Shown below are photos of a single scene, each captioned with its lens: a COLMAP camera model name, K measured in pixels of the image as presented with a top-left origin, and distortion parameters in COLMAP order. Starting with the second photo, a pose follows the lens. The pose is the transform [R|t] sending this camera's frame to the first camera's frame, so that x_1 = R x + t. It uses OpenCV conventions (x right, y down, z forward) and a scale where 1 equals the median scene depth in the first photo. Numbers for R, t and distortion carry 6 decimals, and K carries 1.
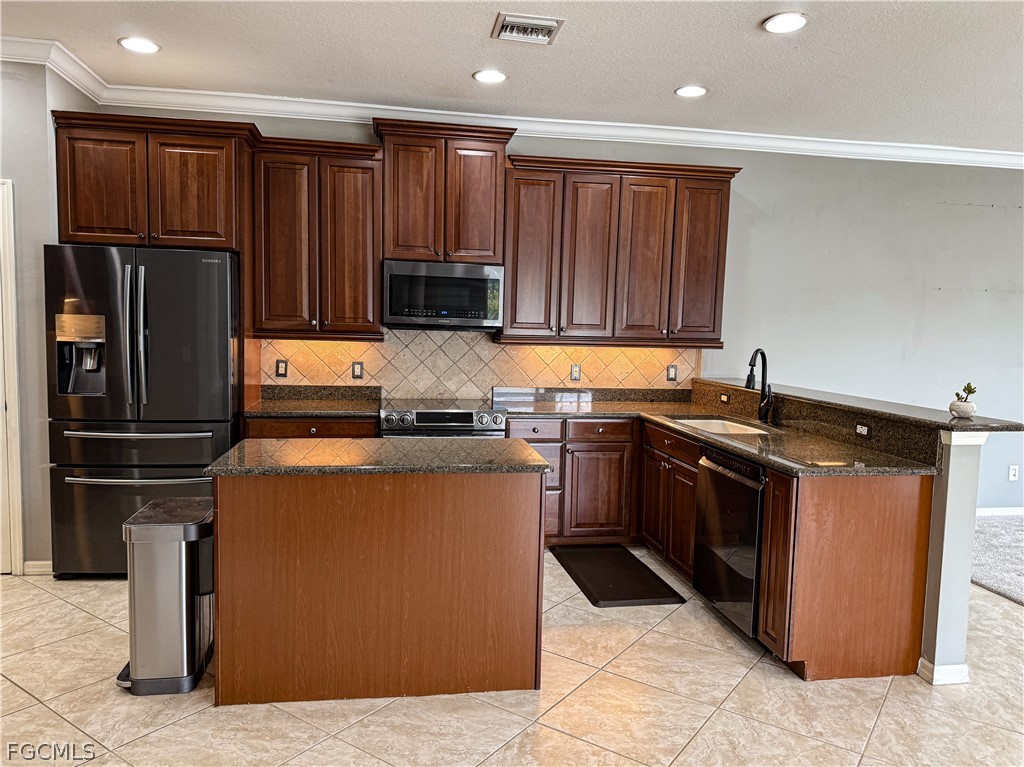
lens RADIAL K [[728.5, 0, 516.1], [0, 728.5, 385.5], [0, 0, 1]] dist [0.057606, -0.063158]
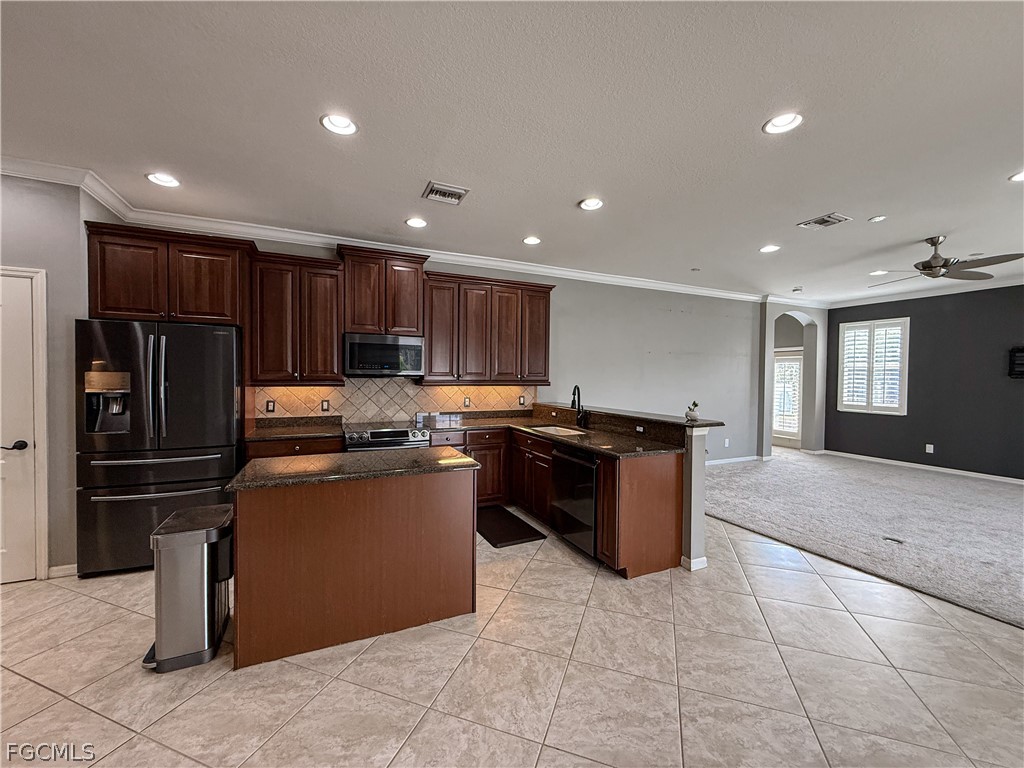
lens RADIAL K [[407.6, 0, 511.9], [0, 407.6, 381.8], [0, 0, 1]] dist [0.006234, -0.001427]
pose [[0.965957, -0.021974, 0.257768, -0.073586], [0.038483, 0.997505, -0.059177, -0.006466], [-0.255824, 0.067082, 0.964393, 0.097402]]
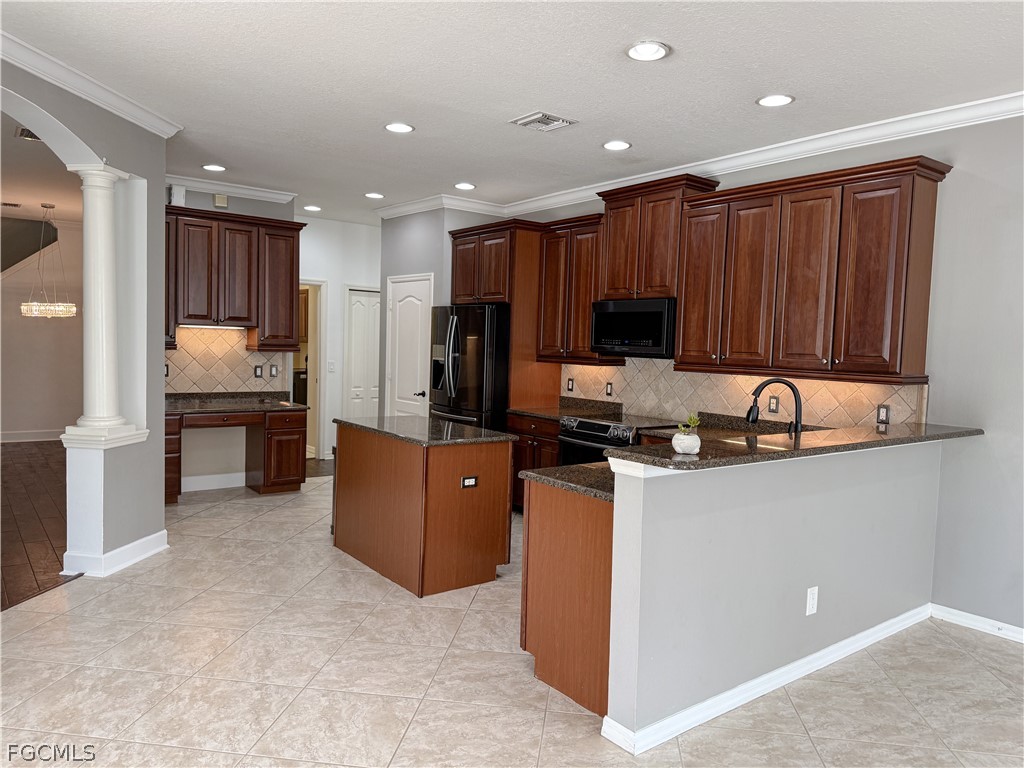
lens RADIAL K [[728.5, 0, 513.0], [0, 728.5, 388.3], [0, 0, 1]] dist [0.057606, -0.063158]
pose [[0.460504, 0.045355, -0.886498, 0.987372], [-0.092323, 0.995725, 0.002985, -0.013140], [0.882844, 0.080470, 0.462722, 0.334706]]
